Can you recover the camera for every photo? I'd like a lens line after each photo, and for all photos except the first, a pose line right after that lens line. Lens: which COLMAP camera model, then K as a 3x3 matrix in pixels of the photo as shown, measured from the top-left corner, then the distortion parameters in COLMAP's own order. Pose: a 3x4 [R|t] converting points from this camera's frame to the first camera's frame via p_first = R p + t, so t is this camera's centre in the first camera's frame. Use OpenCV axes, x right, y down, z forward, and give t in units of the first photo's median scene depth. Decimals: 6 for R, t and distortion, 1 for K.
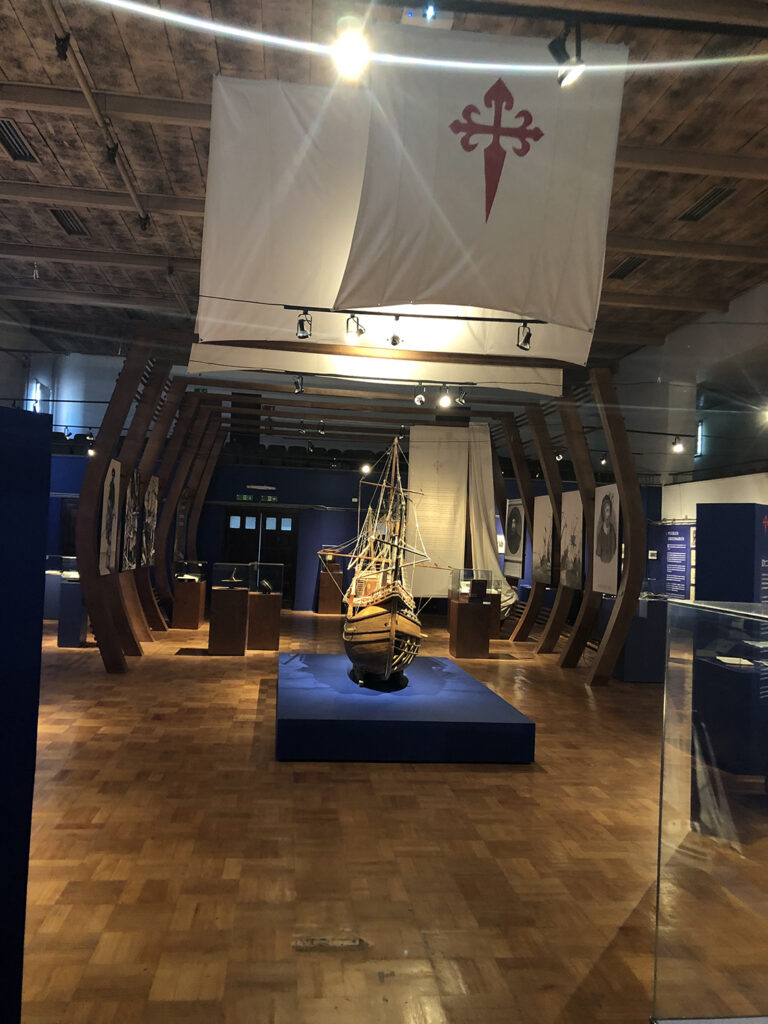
lens RADIAL K [[829.1, 0, 385.3], [0, 829.1, 482.6], [0, 0, 1]] dist [0.037107, -0.036952]
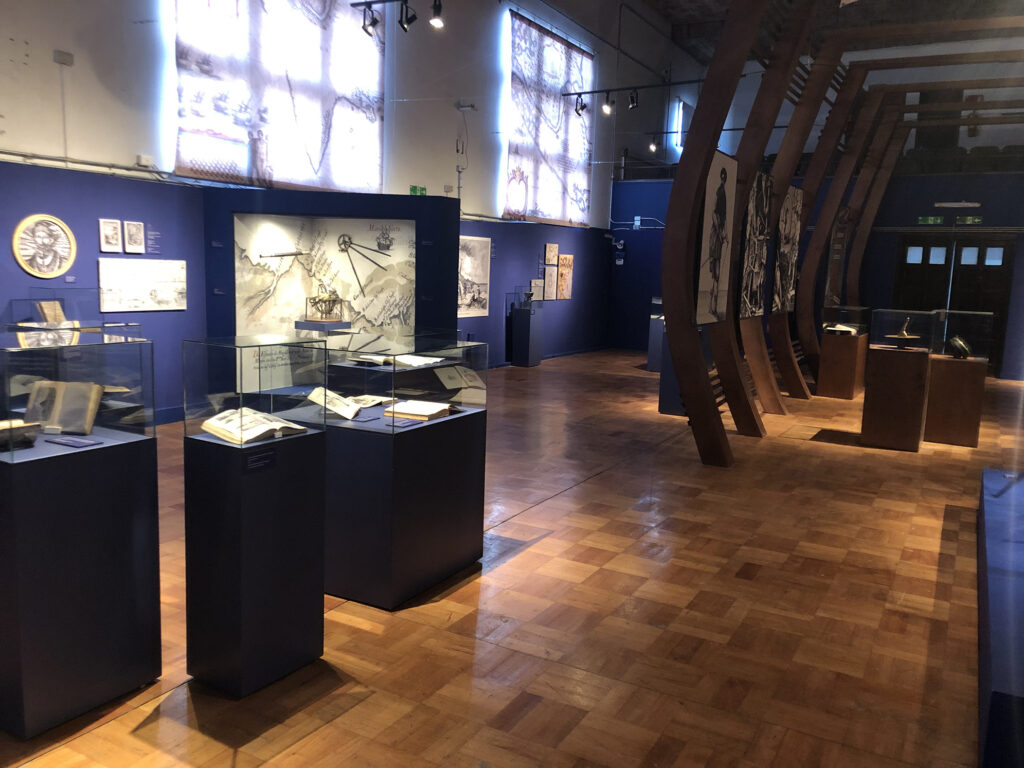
lens RADIAL K [[829.1, 0, 538.5], [0, 829.1, 392.4], [0, 0, 1]] dist [0.037107, -0.036952]
pose [[0.823944, 0.071702, -0.562117, -0.046595], [0.038354, 0.982632, 0.181560, 0.030073], [0.565372, -0.171154, 0.806883, 0.287421]]
